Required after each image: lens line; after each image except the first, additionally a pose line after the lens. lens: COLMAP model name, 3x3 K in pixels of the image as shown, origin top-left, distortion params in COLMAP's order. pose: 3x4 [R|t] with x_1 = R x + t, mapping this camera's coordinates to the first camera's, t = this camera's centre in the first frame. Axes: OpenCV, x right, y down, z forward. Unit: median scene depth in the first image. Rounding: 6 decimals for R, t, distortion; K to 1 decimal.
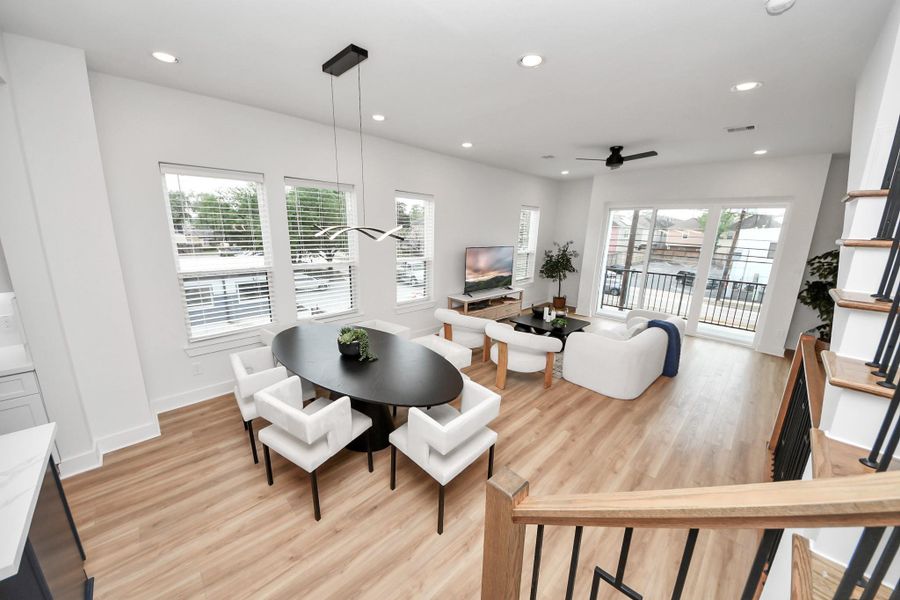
lens RADIAL K [[315.7, 0, 442.4], [0, 315.7, 303.2], [0, 0, 1]] dist [0.027465, -0.019893]
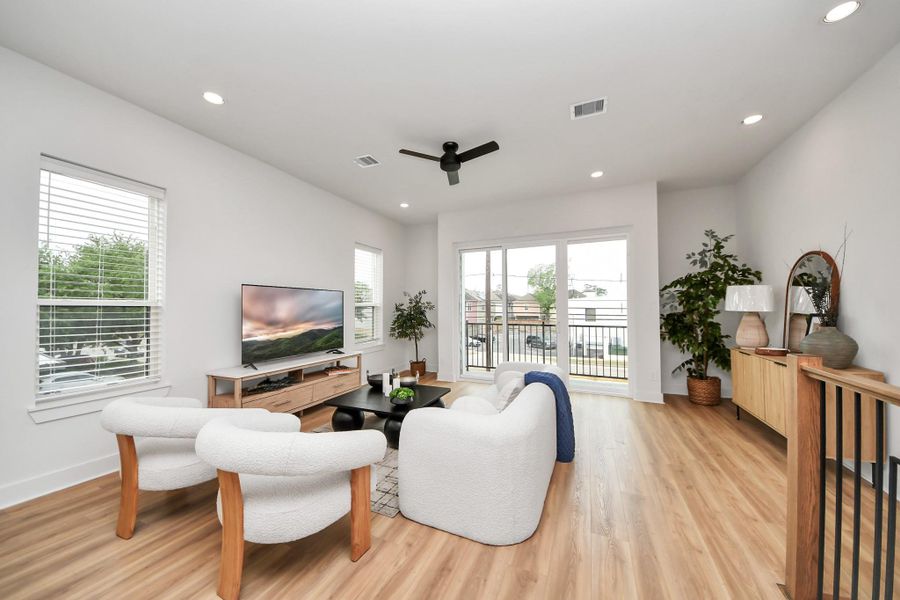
lens RADIAL K [[315.7, 0, 442.4], [0, 315.7, 303.2], [0, 0, 1]] dist [0.027465, -0.019893]
pose [[0.927730, -0.020417, 0.372693, 0.209335], [0.110146, 0.969011, -0.221099, 0.031899], [-0.356629, 0.246171, 0.901230, 0.365592]]
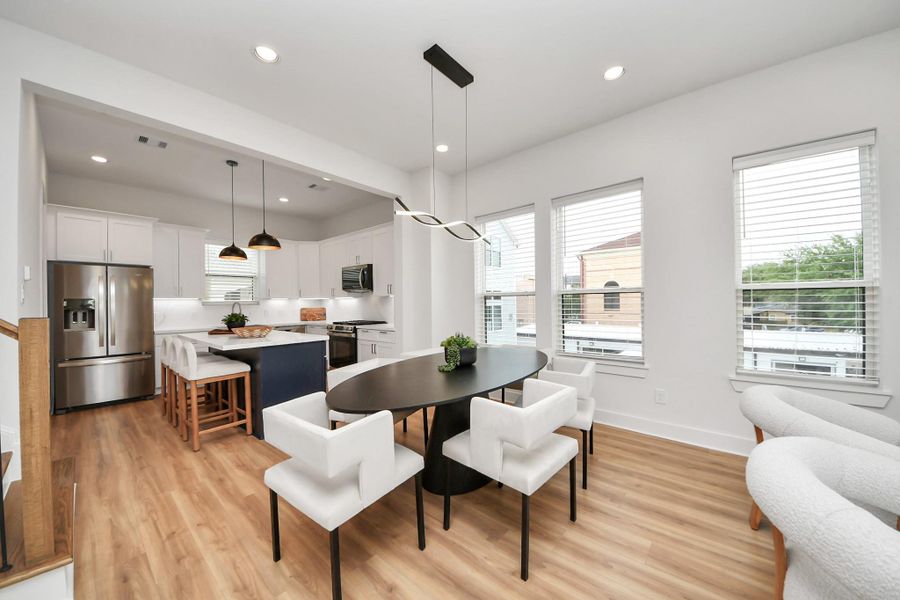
lens RADIAL K [[316.7, 0, 444.9], [0, 316.7, 299.5], [0, 0, 1]] dist [0.034713, -0.019851]
pose [[0.088572, -0.026550, -0.995716, 0.317342], [-0.215567, 0.975443, -0.045184, 0.018533], [0.972464, 0.218645, 0.080674, 0.457571]]
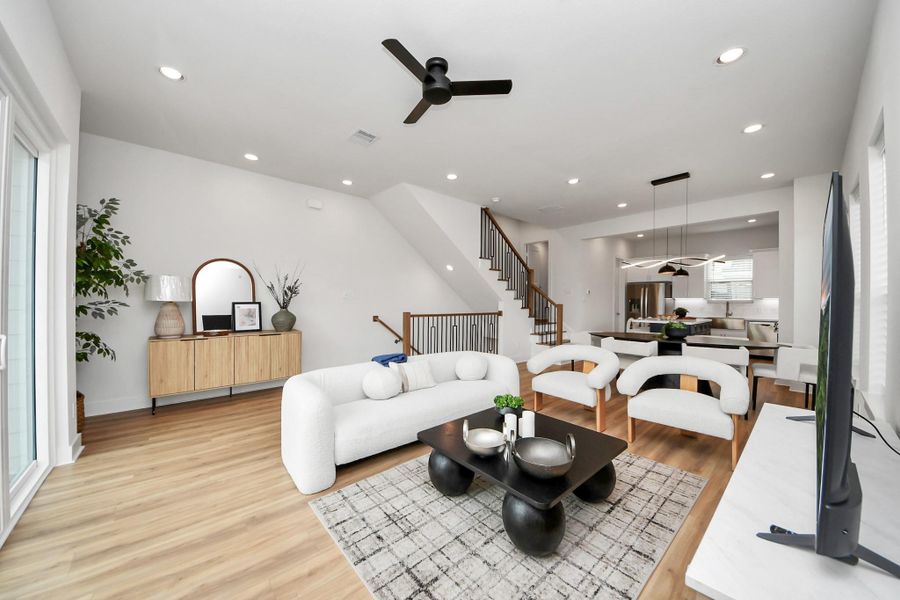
lens RADIAL K [[324.7, 0, 439.0], [0, 324.7, 294.5], [0, 0, 1]] dist [0.011896, -0.012054]
pose [[-0.998146, -0.028330, 0.053862, 0.436344], [-0.015891, 0.975663, 0.218697, -0.207982], [-0.058747, 0.217436, -0.974305, 1.403480]]
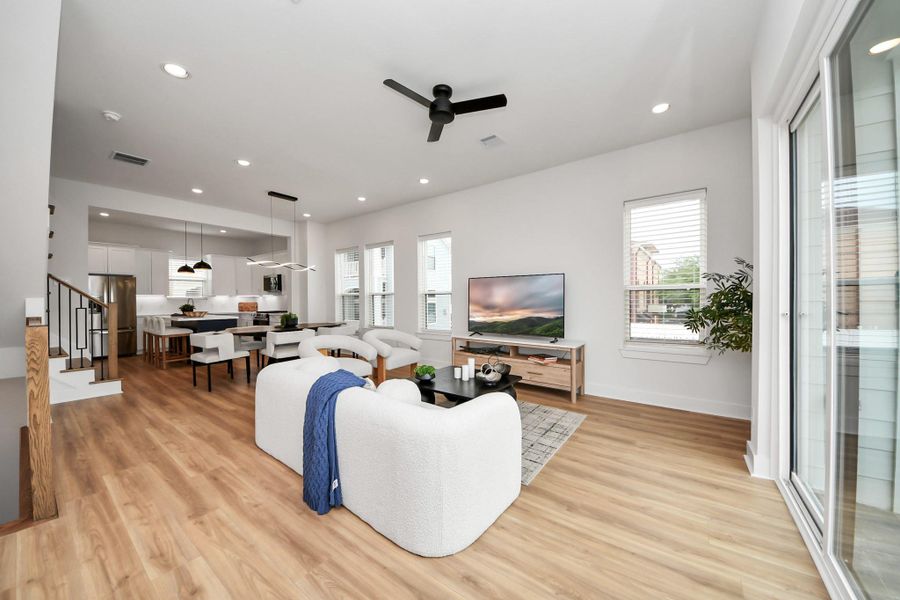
lens RADIAL K [[316.7, 0, 444.9], [0, 316.7, 299.5], [0, 0, 1]] dist [0.034713, -0.019851]
pose [[0.153761, -0.018477, -0.987935, 0.996501], [-0.218287, 0.974488, -0.052200, -0.059696], [0.963695, 0.223680, 0.145805, 0.873897]]
